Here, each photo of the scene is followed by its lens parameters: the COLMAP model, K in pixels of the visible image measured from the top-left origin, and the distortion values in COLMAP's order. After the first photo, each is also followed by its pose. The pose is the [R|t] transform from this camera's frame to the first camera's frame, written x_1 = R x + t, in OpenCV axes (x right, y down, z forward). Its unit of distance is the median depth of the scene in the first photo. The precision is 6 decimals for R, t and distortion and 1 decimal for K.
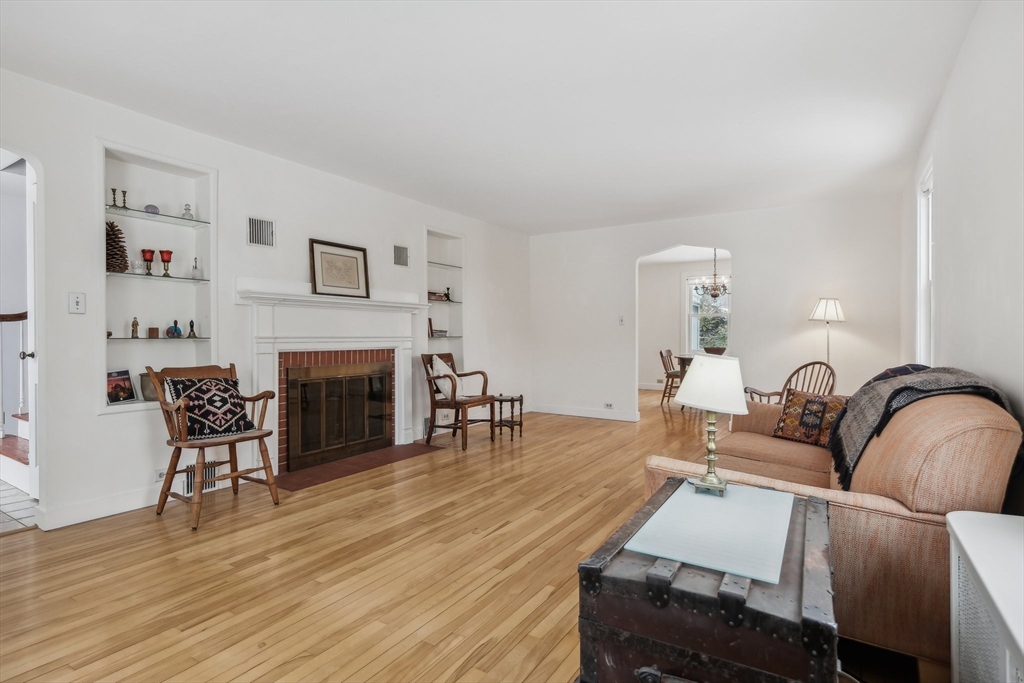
lens RADIAL K [[511.9, 0, 516.0], [0, 511.9, 337.7], [0, 0, 1]] dist [-0.002151, -0.000242]
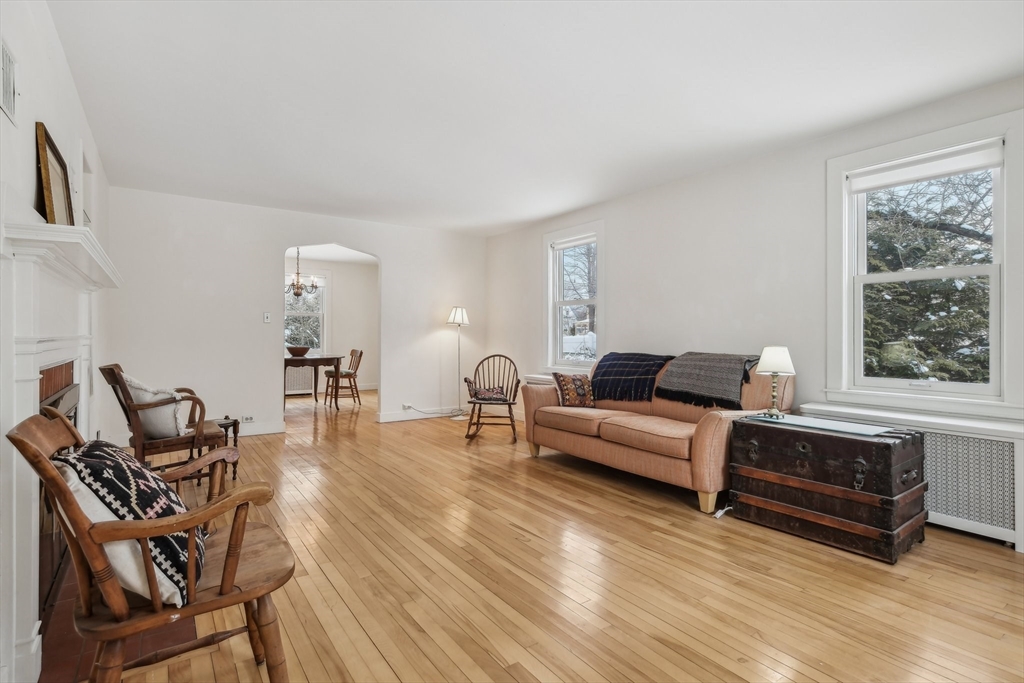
lens RADIAL K [[511.9, 0, 516.0], [0, 511.9, 337.7], [0, 0, 1]] dist [-0.002151, -0.000242]
pose [[0.385572, -0.004971, 0.922664, -0.709920], [0.003392, 0.999986, 0.003969, -0.003238], [-0.922672, 0.001600, 0.385583, 0.471150]]
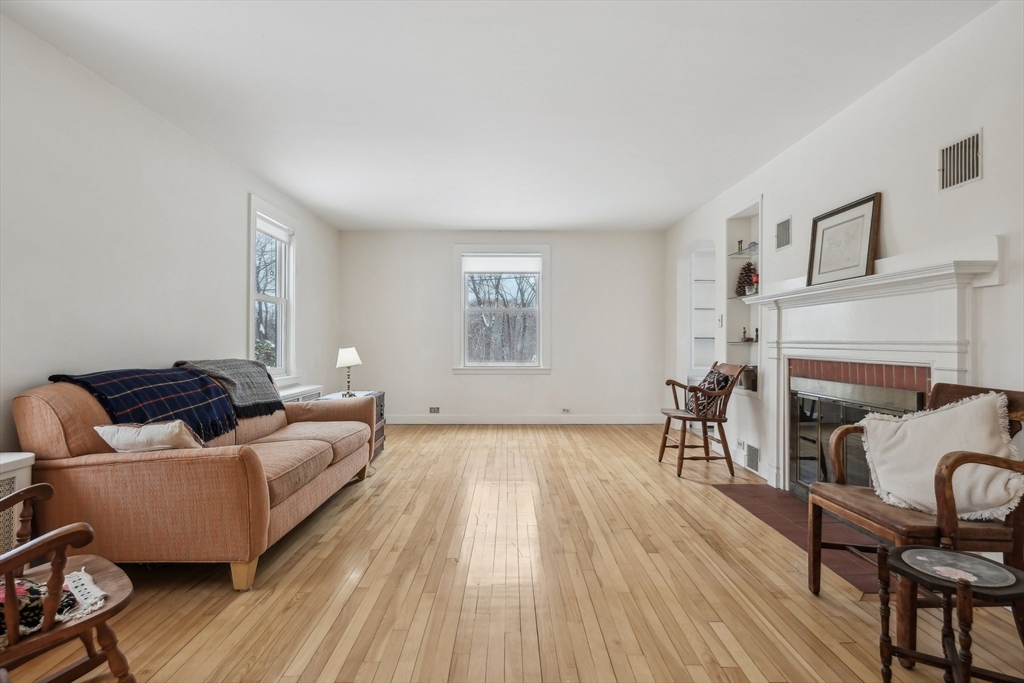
lens RADIAL K [[511.9, 0, 516.0], [0, 511.9, 337.7], [0, 0, 1]] dist [-0.002151, -0.000242]
pose [[-0.836918, -0.004744, -0.547308, 0.456946], [-0.003833, 0.999989, -0.002805, -0.004000], [0.547315, -0.000250, -0.836927, 1.531572]]
